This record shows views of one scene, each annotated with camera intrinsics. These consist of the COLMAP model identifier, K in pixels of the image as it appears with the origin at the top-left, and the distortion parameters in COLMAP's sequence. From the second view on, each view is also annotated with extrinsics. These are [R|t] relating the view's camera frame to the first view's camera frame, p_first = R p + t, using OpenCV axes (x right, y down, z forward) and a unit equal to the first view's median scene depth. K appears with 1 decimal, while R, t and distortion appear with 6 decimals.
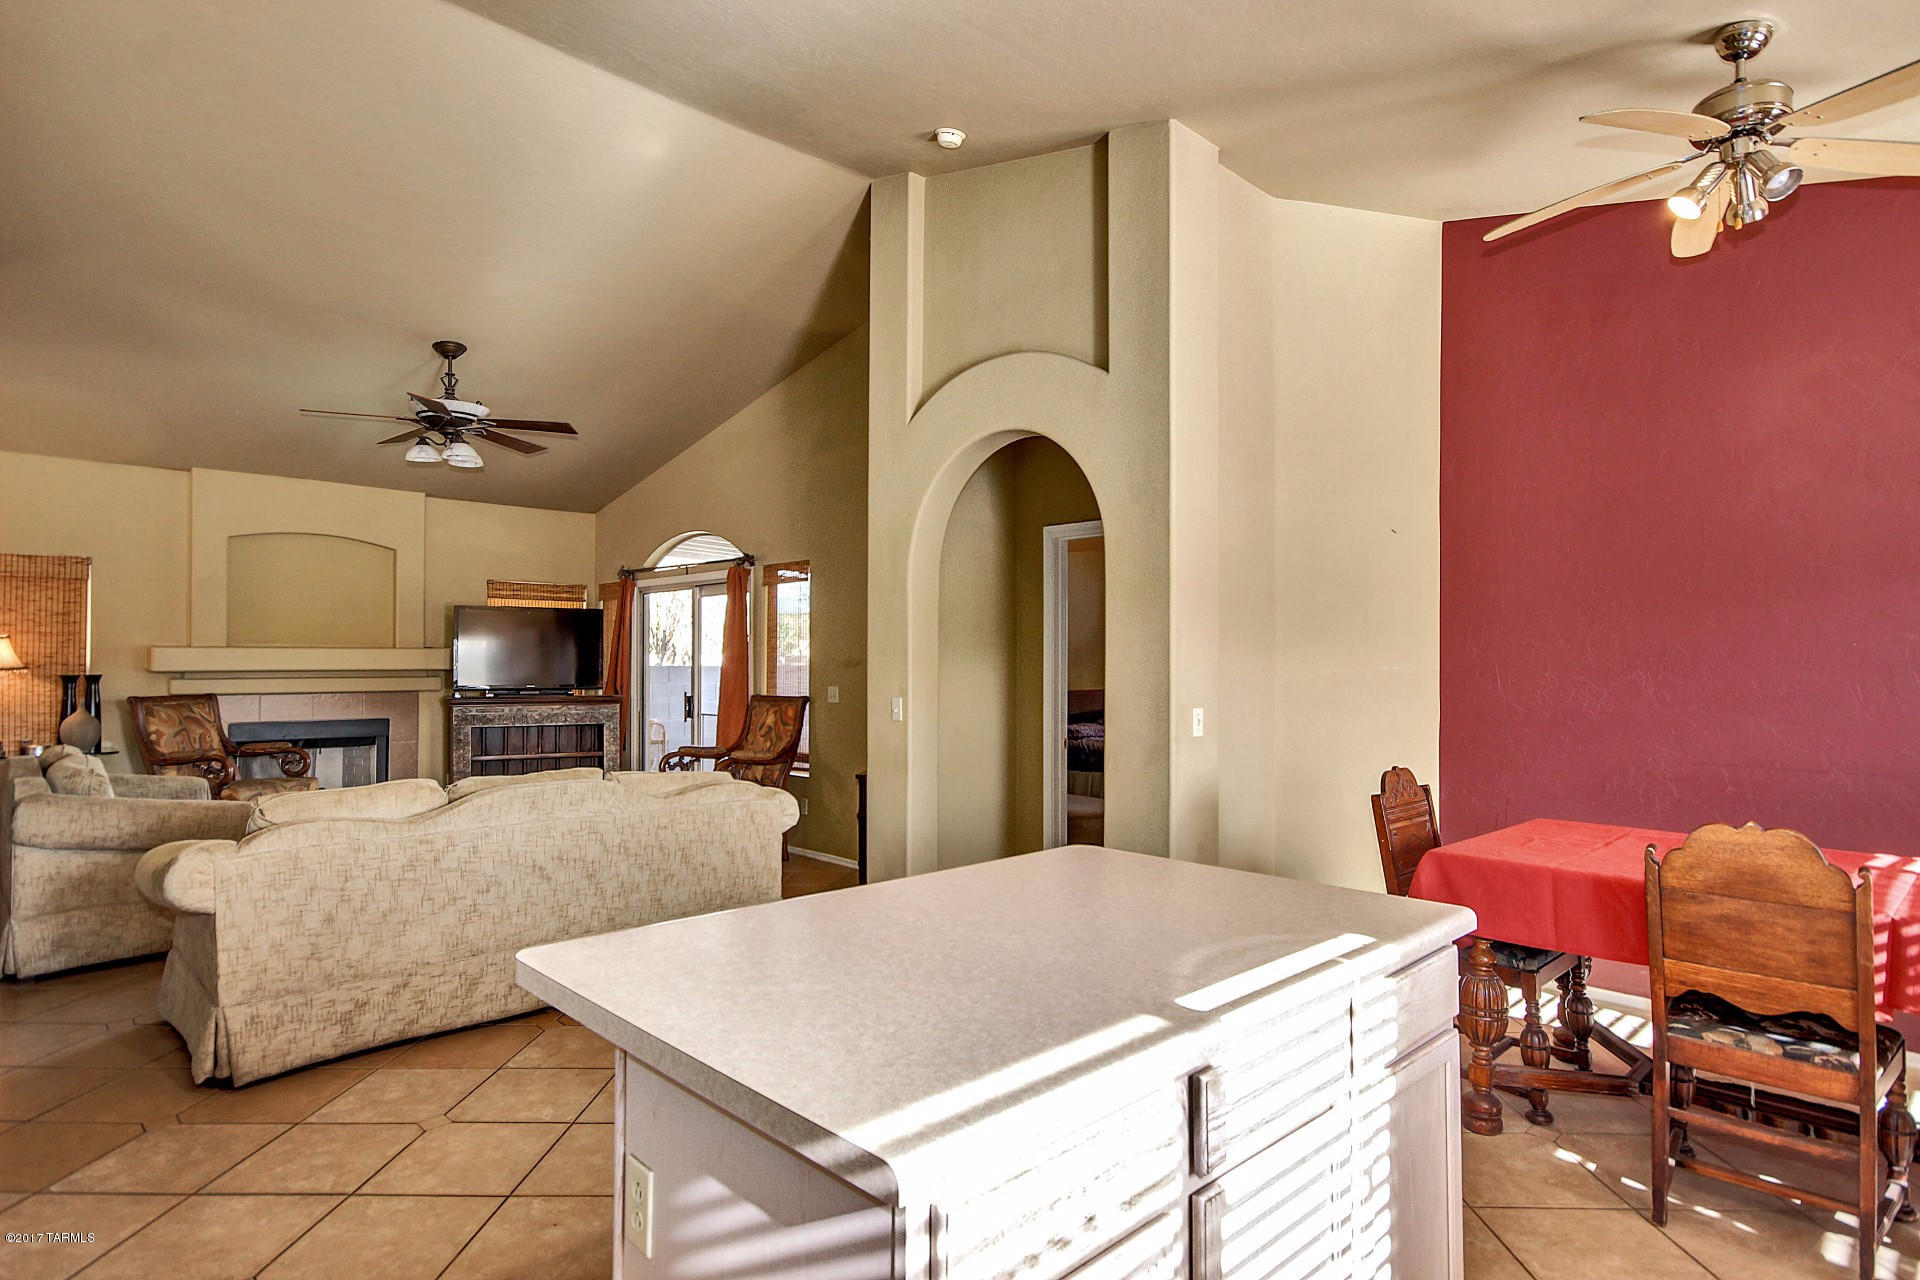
lens RADIAL K [[1024.7, 0, 960.0], [0, 1024.7, 640.0], [0, 0, 1]] dist [-0.001426, 0.025771]
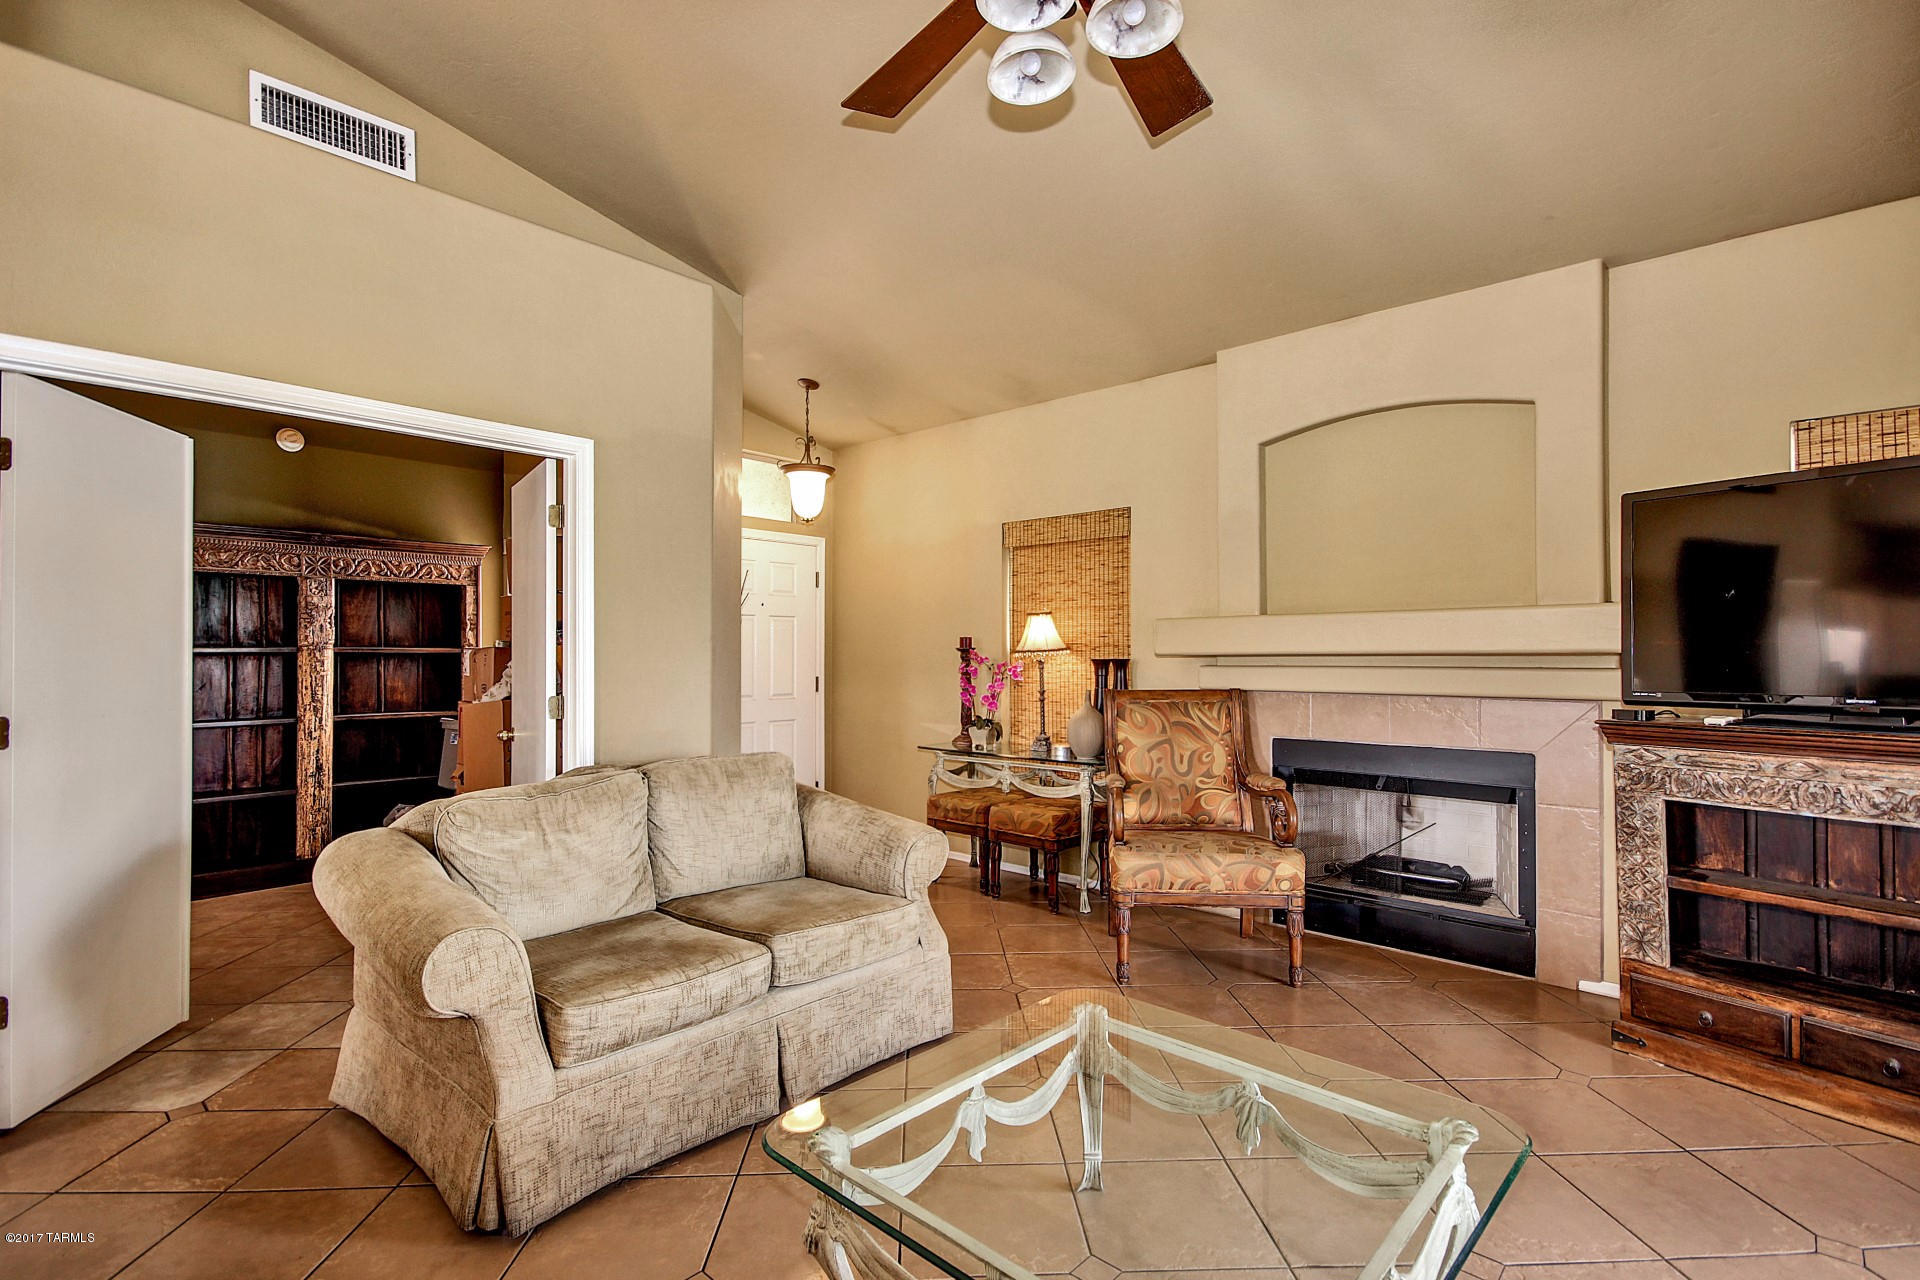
lens RADIAL K [[907.2, 0, 960.3], [0, 907.2, 645.1], [0, 0, 1]] dist [0.000950, -0.000570]
pose [[0.053894, -0.014650, -0.998439, -0.159673], [0.022331, 0.999660, -0.013463, 0.027395], [0.998297, -0.021570, 0.054203, 0.777320]]
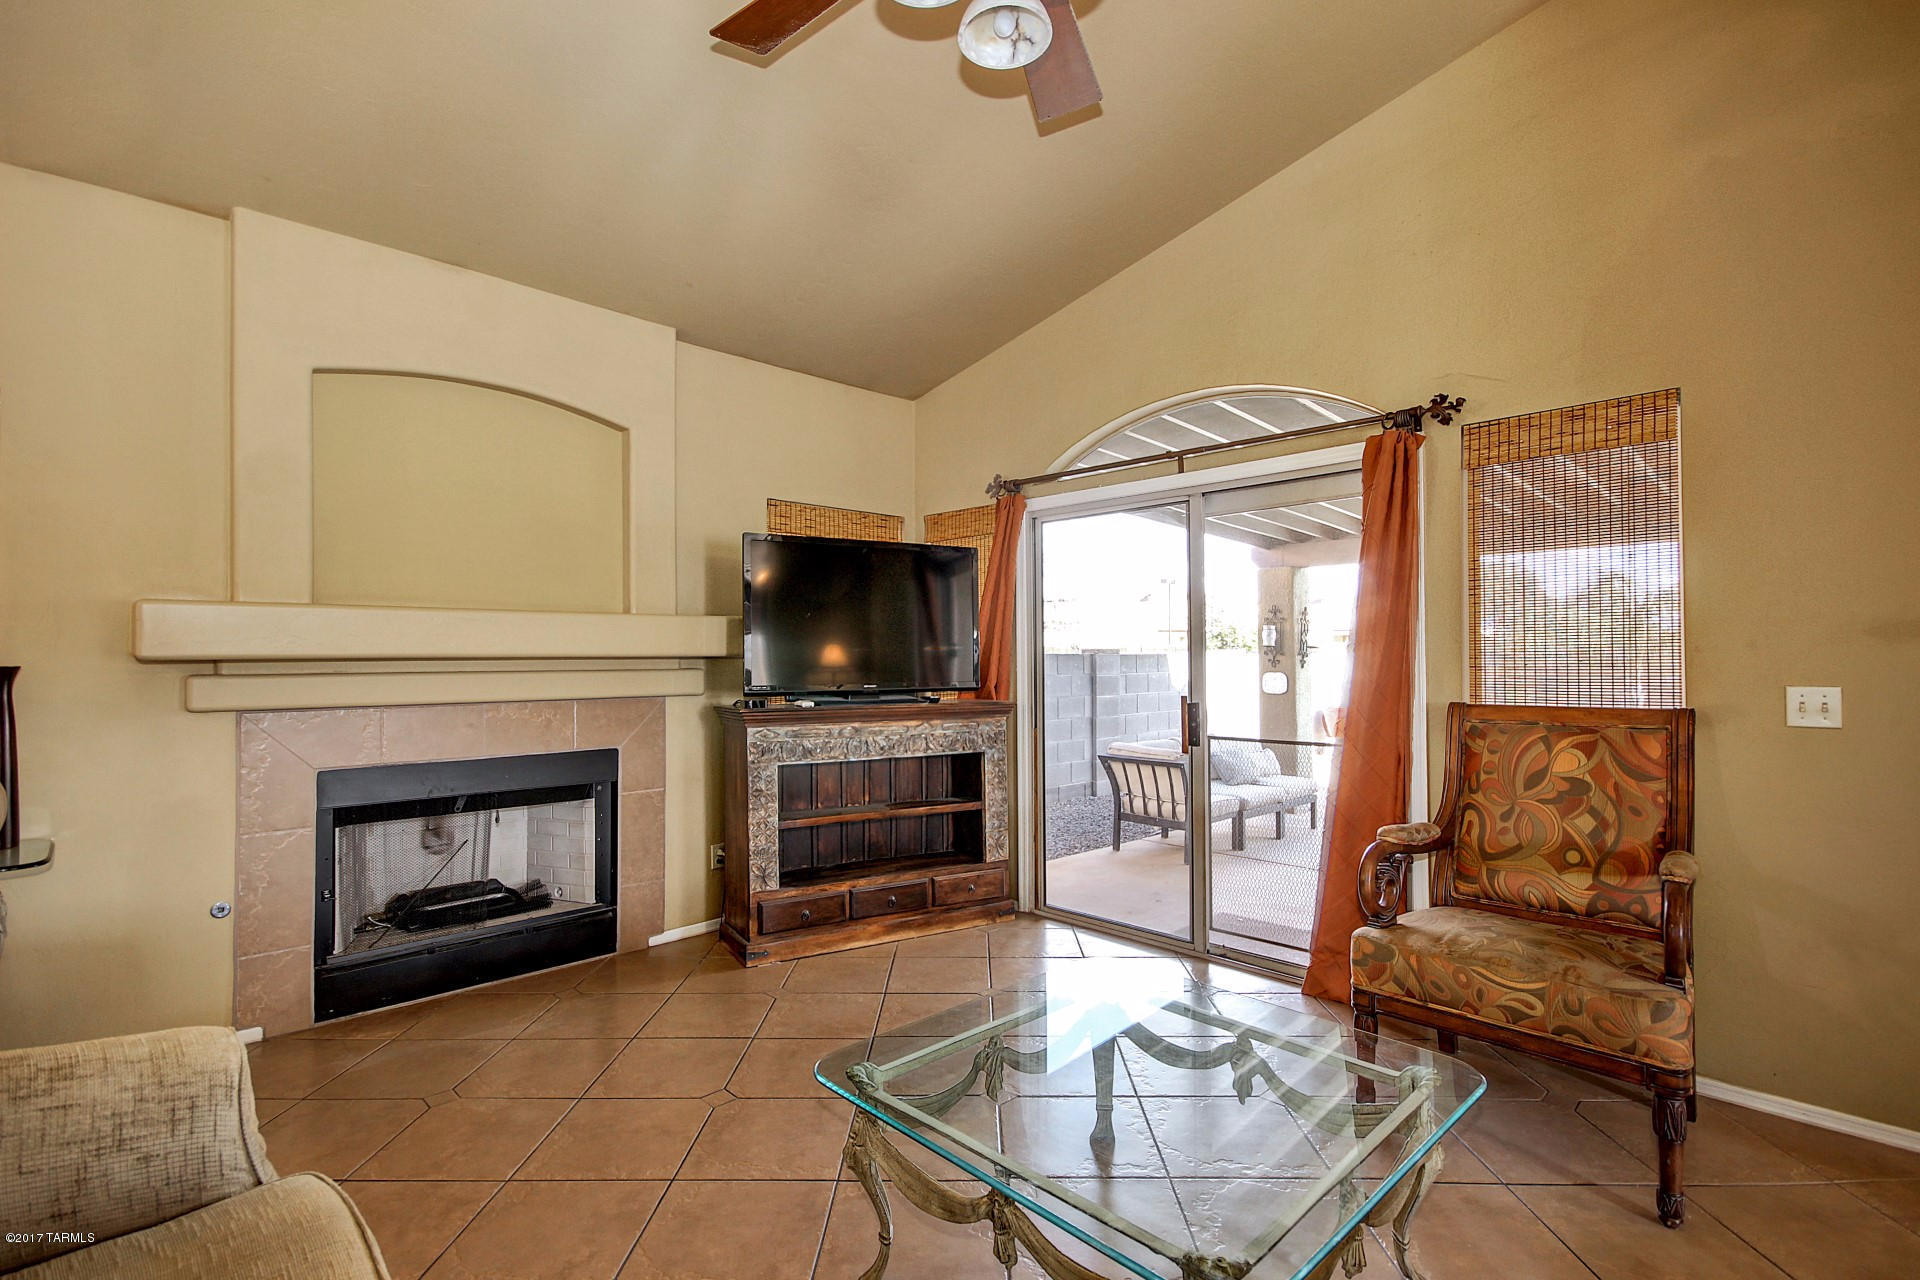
lens RADIAL K [[899.5, 0, 960.0], [0, 899.5, 640.0], [0, 0, 1]] dist [0.009364, 0.000261]
pose [[0.999958, -0.004772, 0.007850, -0.419013], [0.004754, 0.999986, 0.002274, 0.022260], [-0.007860, -0.002237, 0.999967, 0.585640]]
